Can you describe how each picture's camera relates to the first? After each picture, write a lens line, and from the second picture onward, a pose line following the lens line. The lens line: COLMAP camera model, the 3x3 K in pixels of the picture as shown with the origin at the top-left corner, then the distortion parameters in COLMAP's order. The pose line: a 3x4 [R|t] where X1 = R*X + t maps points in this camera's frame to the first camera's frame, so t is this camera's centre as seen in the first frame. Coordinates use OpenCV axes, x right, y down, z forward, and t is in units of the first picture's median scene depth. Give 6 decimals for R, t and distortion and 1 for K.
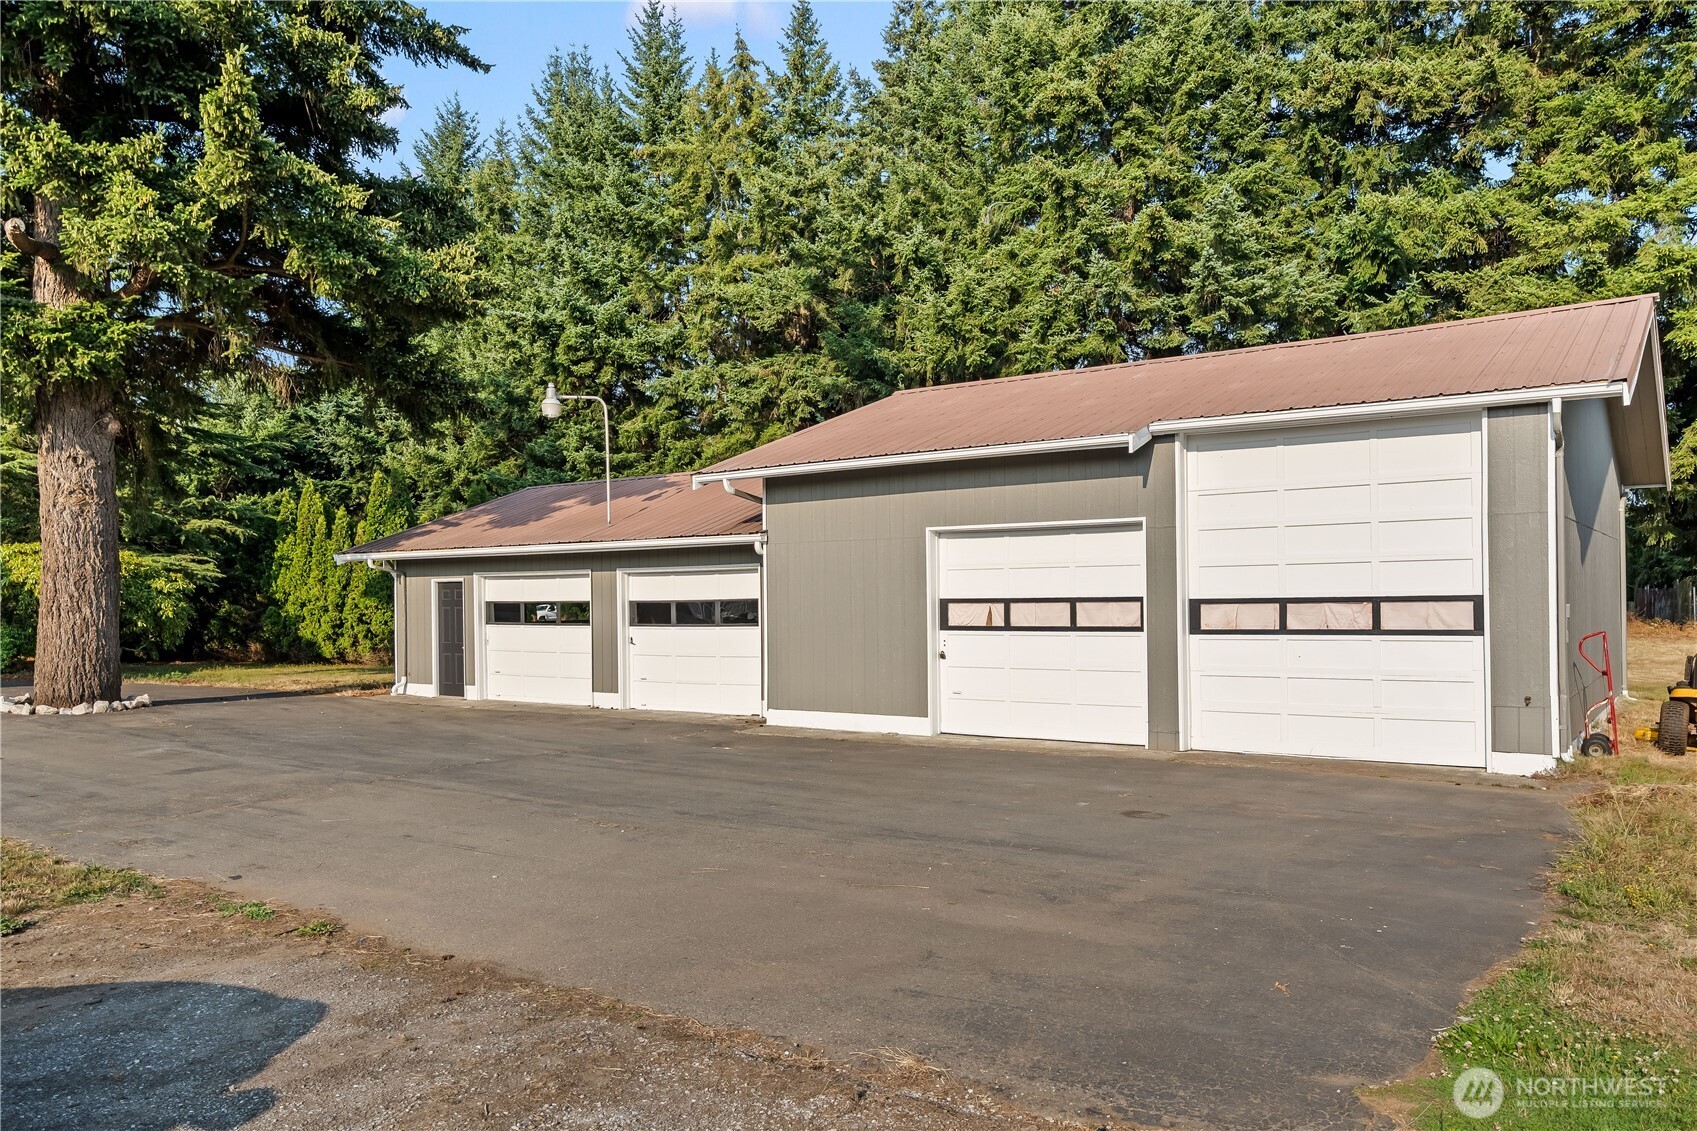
lens RADIAL K [[1239.6, 0, 849.3], [0, 1239.6, 572.7], [0, 0, 1]] dist [0.002387, 0.000084]
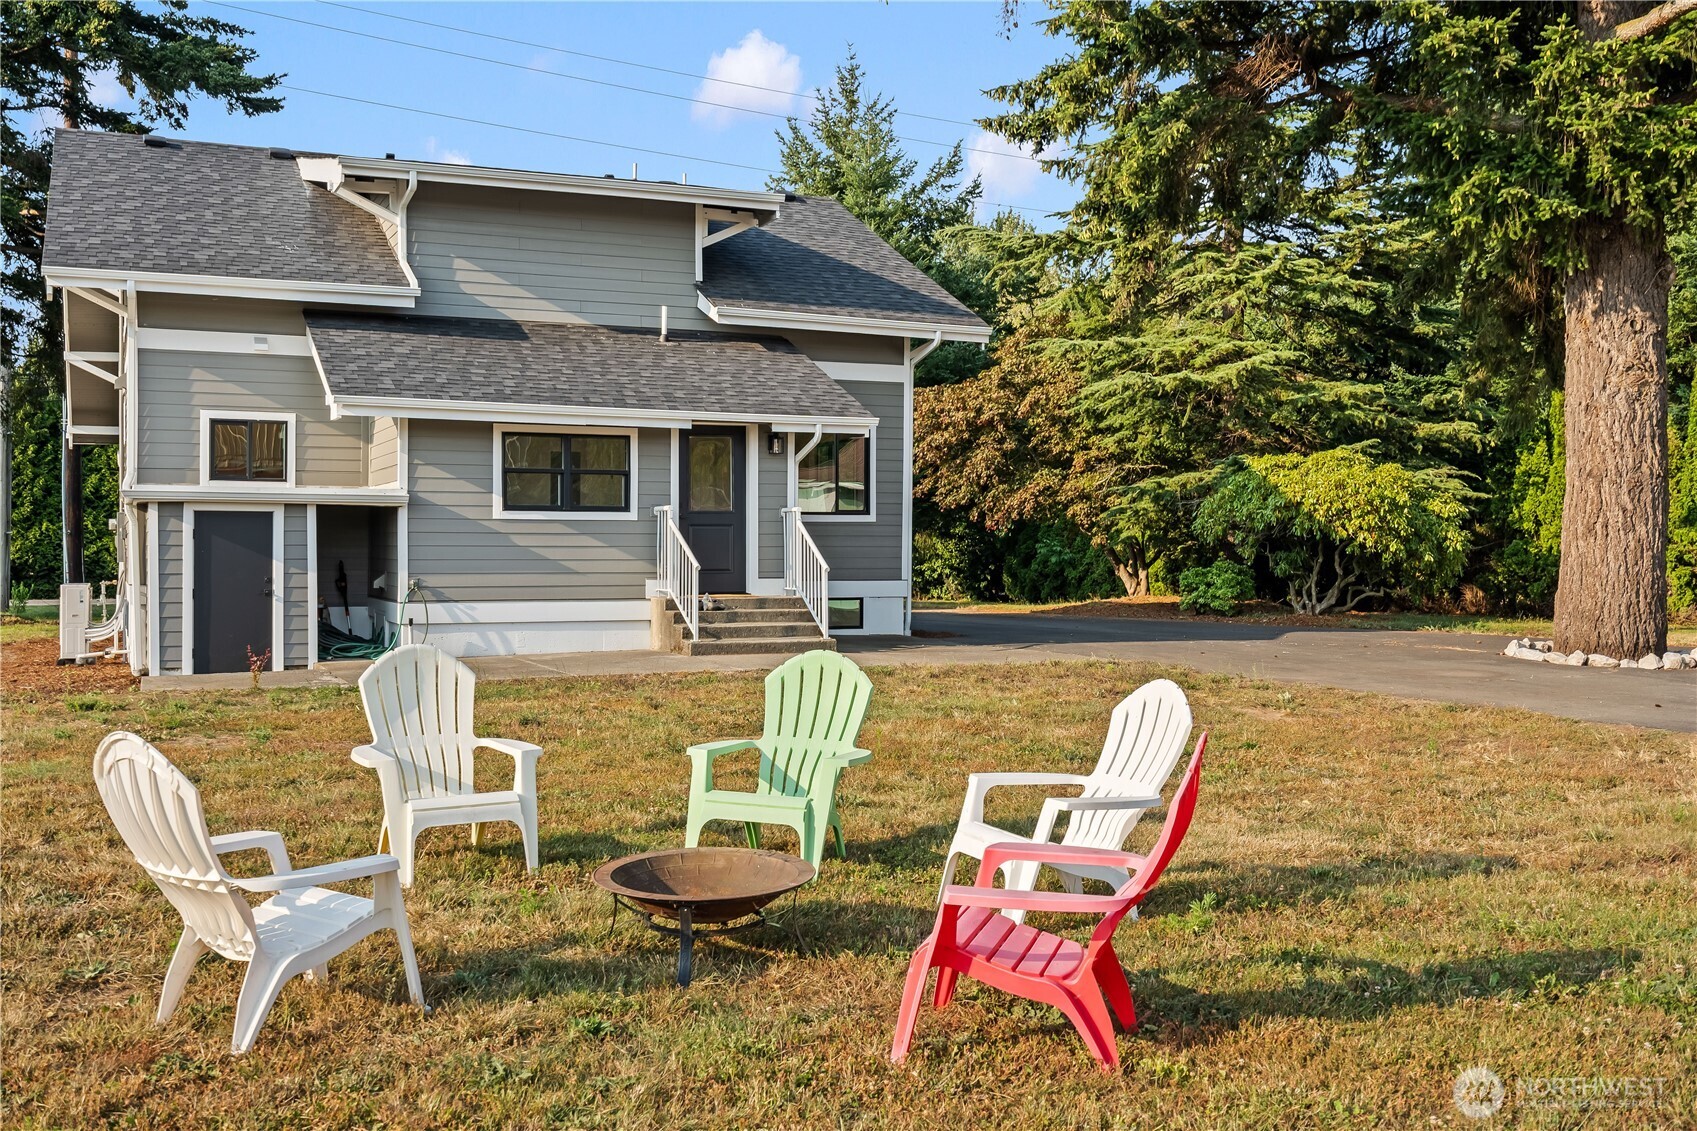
lens RADIAL K [[1682.8, 0, 848.1], [0, 1682.8, 562.4], [0, 0, 1]] dist [0.010507, 0.000000]
pose [[0.856538, 0.019238, -0.515725, -0.501342], [-0.005149, 0.999574, 0.028734, 0.023855], [0.516058, -0.021956, 0.856272, -0.100361]]
